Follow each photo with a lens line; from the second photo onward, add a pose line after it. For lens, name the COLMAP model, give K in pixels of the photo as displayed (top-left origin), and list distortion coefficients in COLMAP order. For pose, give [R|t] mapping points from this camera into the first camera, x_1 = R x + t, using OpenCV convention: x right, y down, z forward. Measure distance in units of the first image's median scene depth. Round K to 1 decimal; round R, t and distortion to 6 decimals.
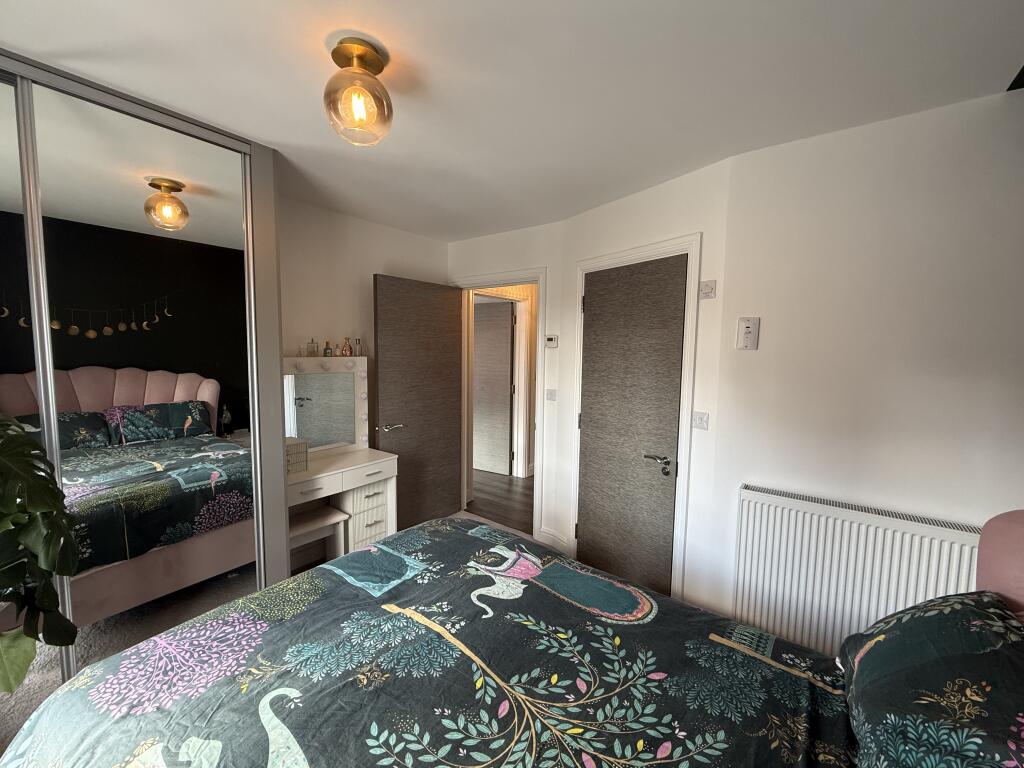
lens RADIAL K [[413.6, 0, 514.1], [0, 413.6, 386.1], [0, 0, 1]] dist [-0.003011, -0.000126]
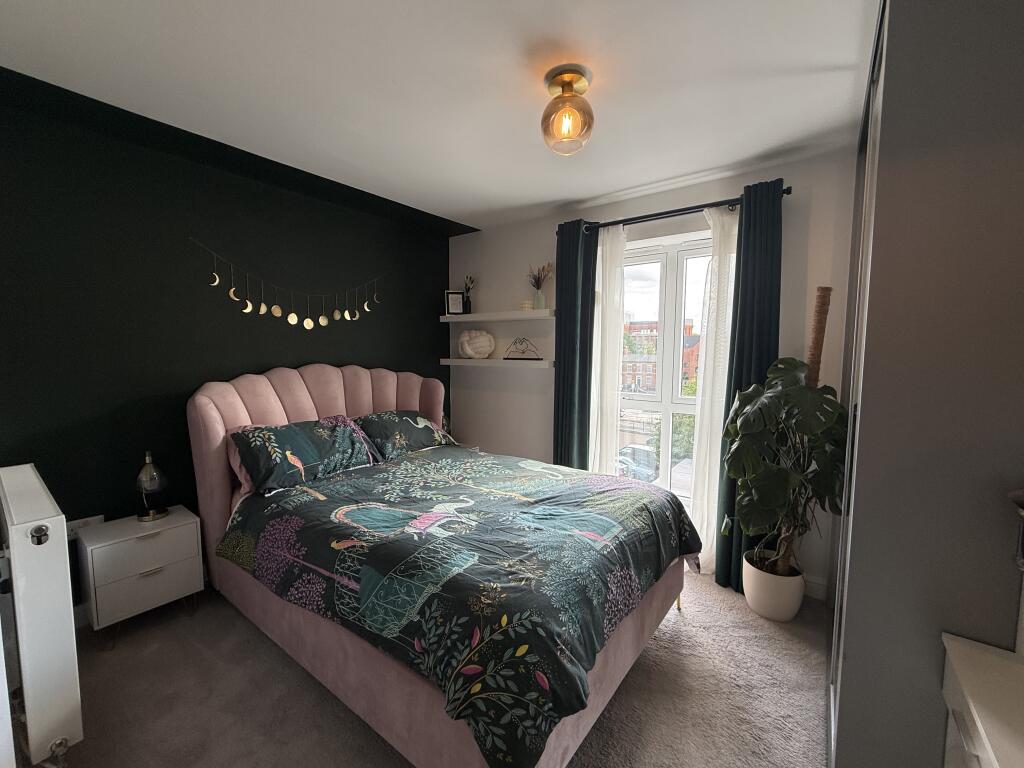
lens RADIAL K [[413.6, 0, 517.3], [0, 413.6, 387.9], [0, 0, 1]] dist [-0.003011, -0.000126]
pose [[-0.999987, 0.001565, -0.004839, -0.285965], [0.000674, 0.983861, 0.178931, -0.115375], [0.005041, 0.178926, -0.983850, 2.720328]]
